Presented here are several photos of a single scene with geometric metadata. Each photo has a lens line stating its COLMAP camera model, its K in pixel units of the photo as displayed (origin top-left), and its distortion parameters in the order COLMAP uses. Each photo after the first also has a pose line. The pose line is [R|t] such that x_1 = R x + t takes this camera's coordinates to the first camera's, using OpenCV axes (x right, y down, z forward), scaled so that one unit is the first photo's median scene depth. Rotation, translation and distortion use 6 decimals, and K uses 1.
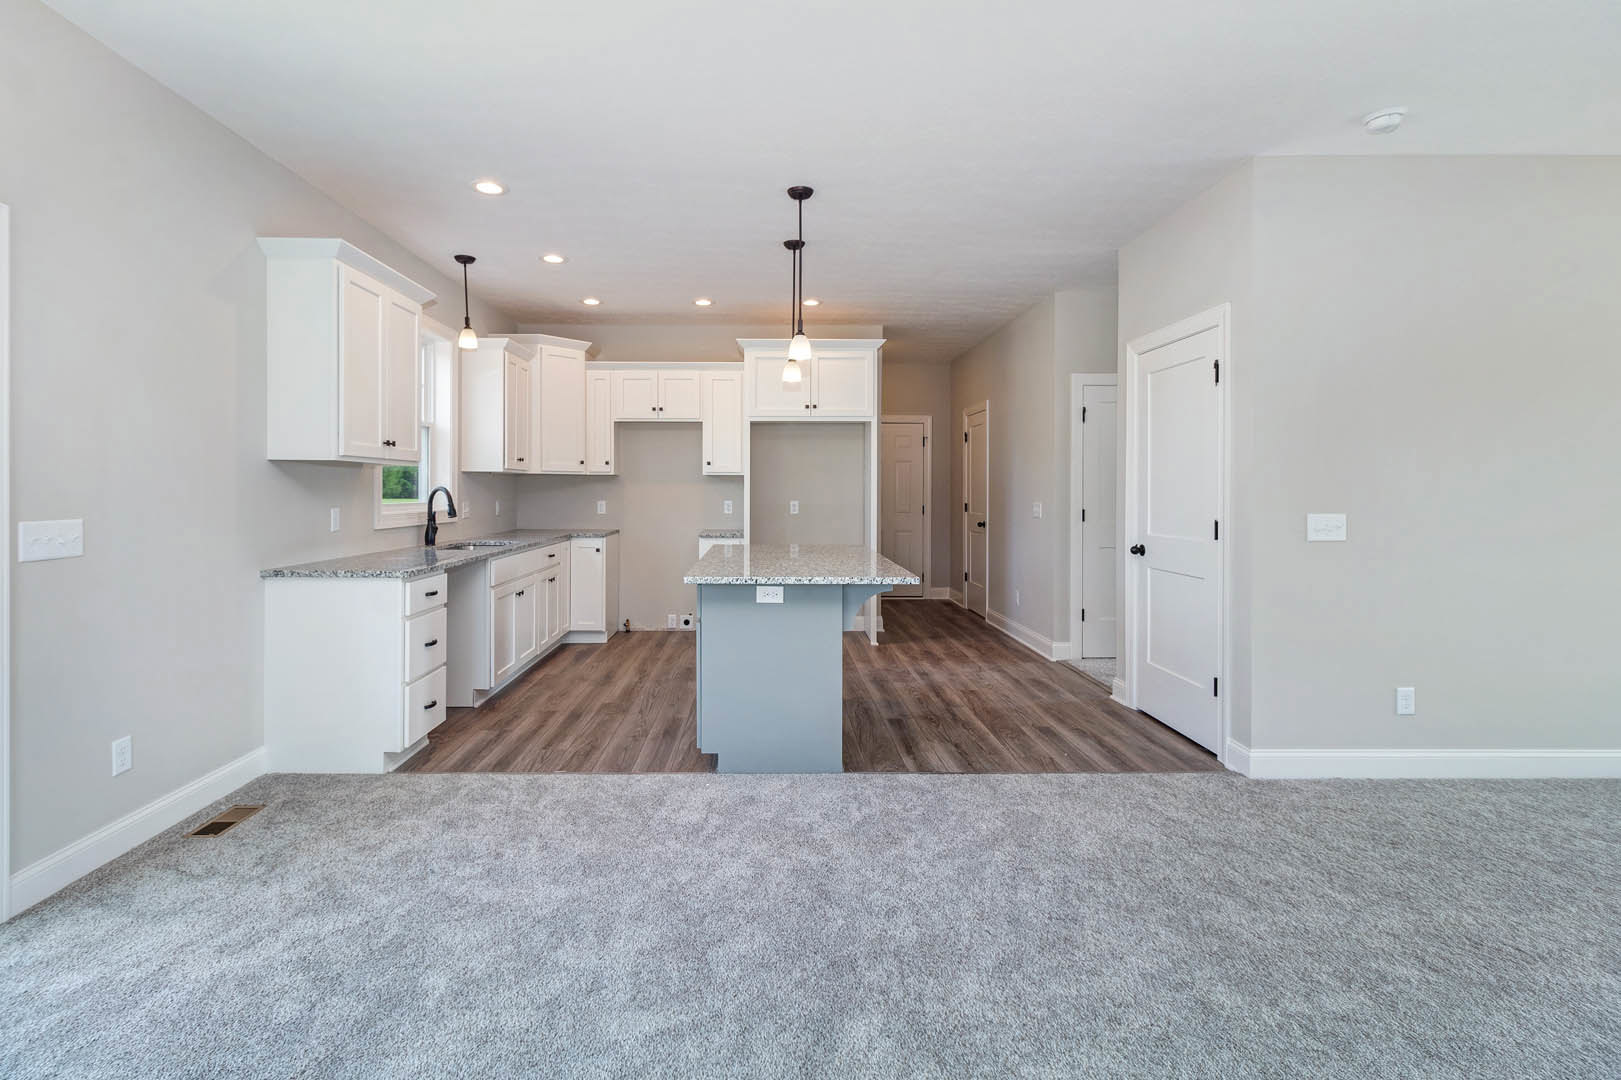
lens RADIAL K [[772.3, 0, 777.4], [0, 772.3, 498.2], [0, 0, 1]] dist [0.002360, 0.000042]
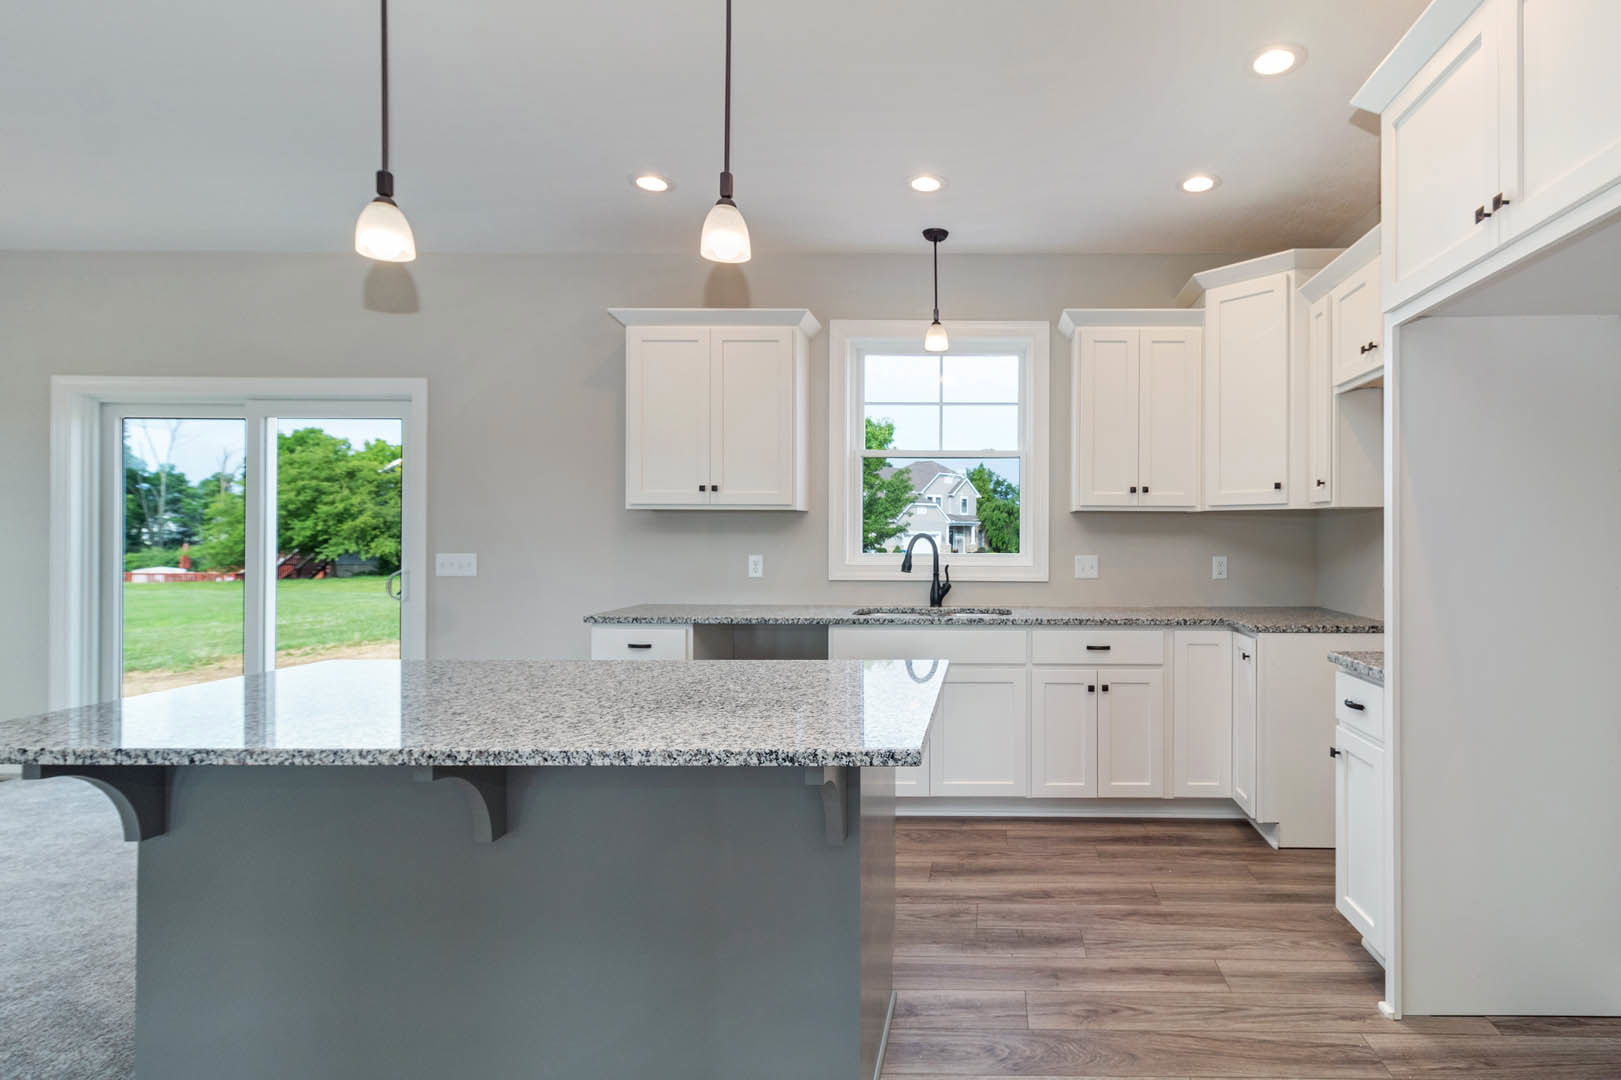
lens RADIAL K [[827.0, 0, 980.2], [0, 827.0, 533.4], [0, 0, 1]] dist [0.004125, 0.001198]
pose [[-0.031082, -0.005878, -0.999500, 0.509382], [-0.014687, 0.999877, -0.005423, -0.013897], [0.999409, 0.014511, -0.031165, 1.343503]]
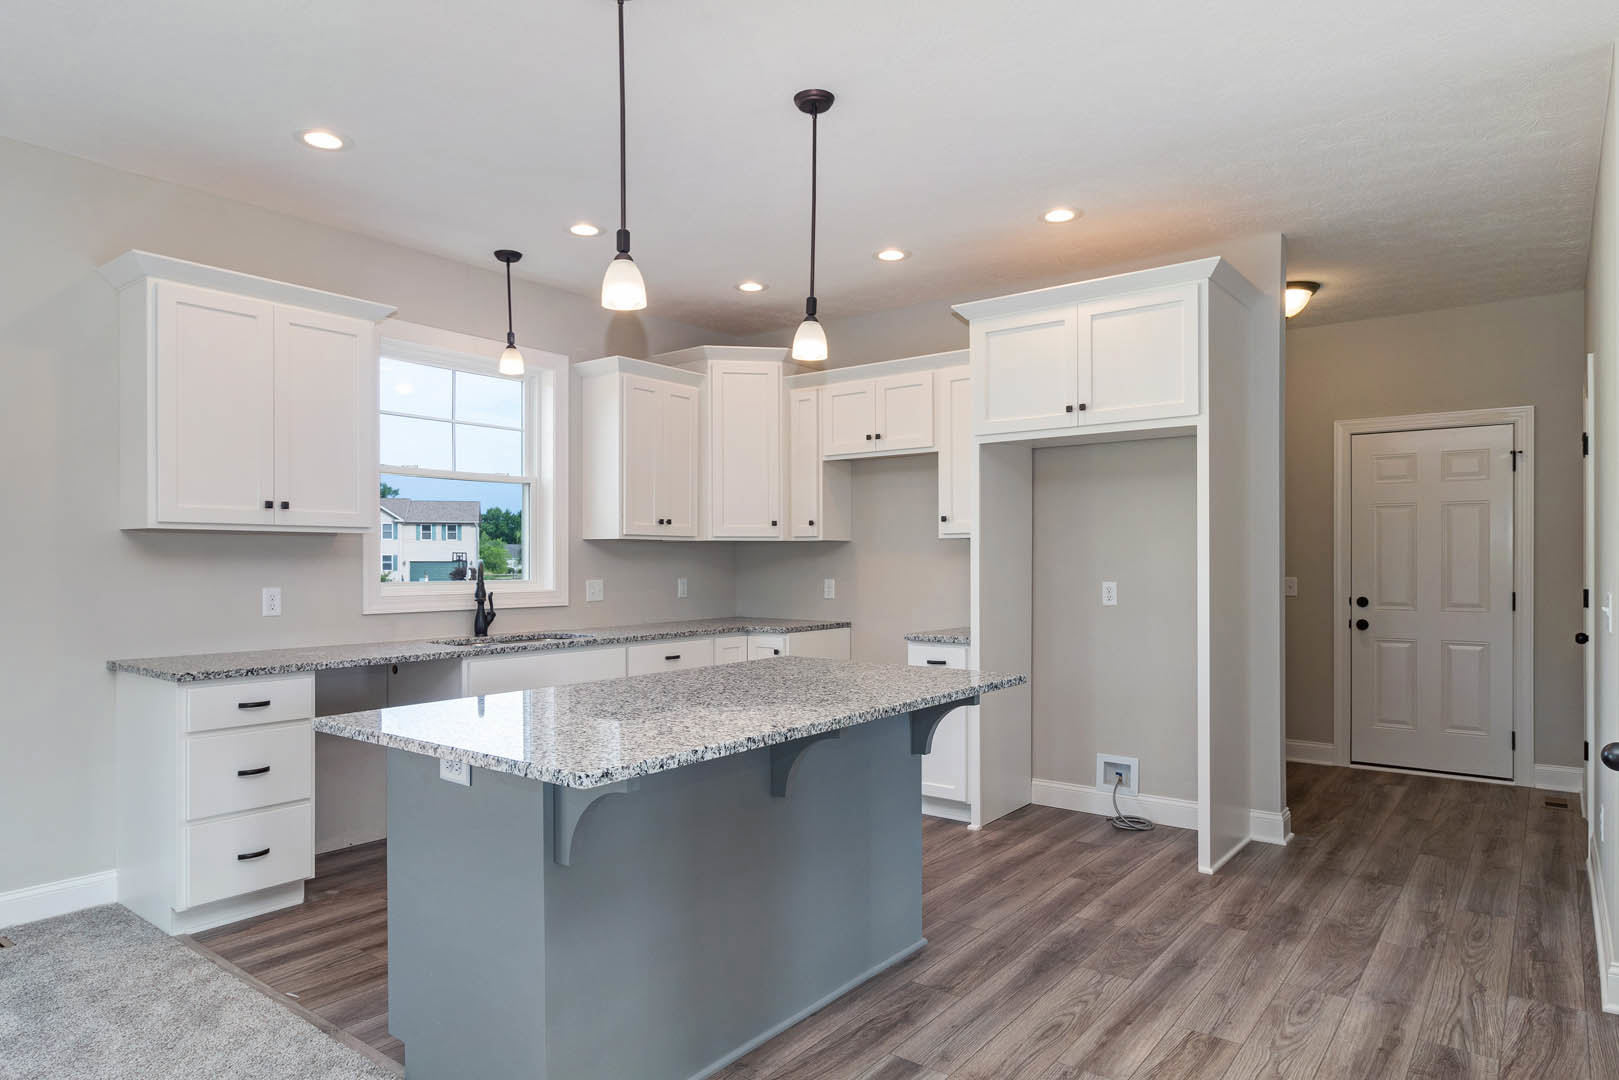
lens RADIAL K [[976.2, 0, 805.2], [0, 976.2, 567.1], [0, 0, 1]] dist [-0.001838, -0.001149]
pose [[0.782290, -0.000084, -0.622914, 0.510766], [-0.002930, 0.999988, -0.003815, -0.006589], [0.622907, 0.004810, 0.782281, 0.553788]]
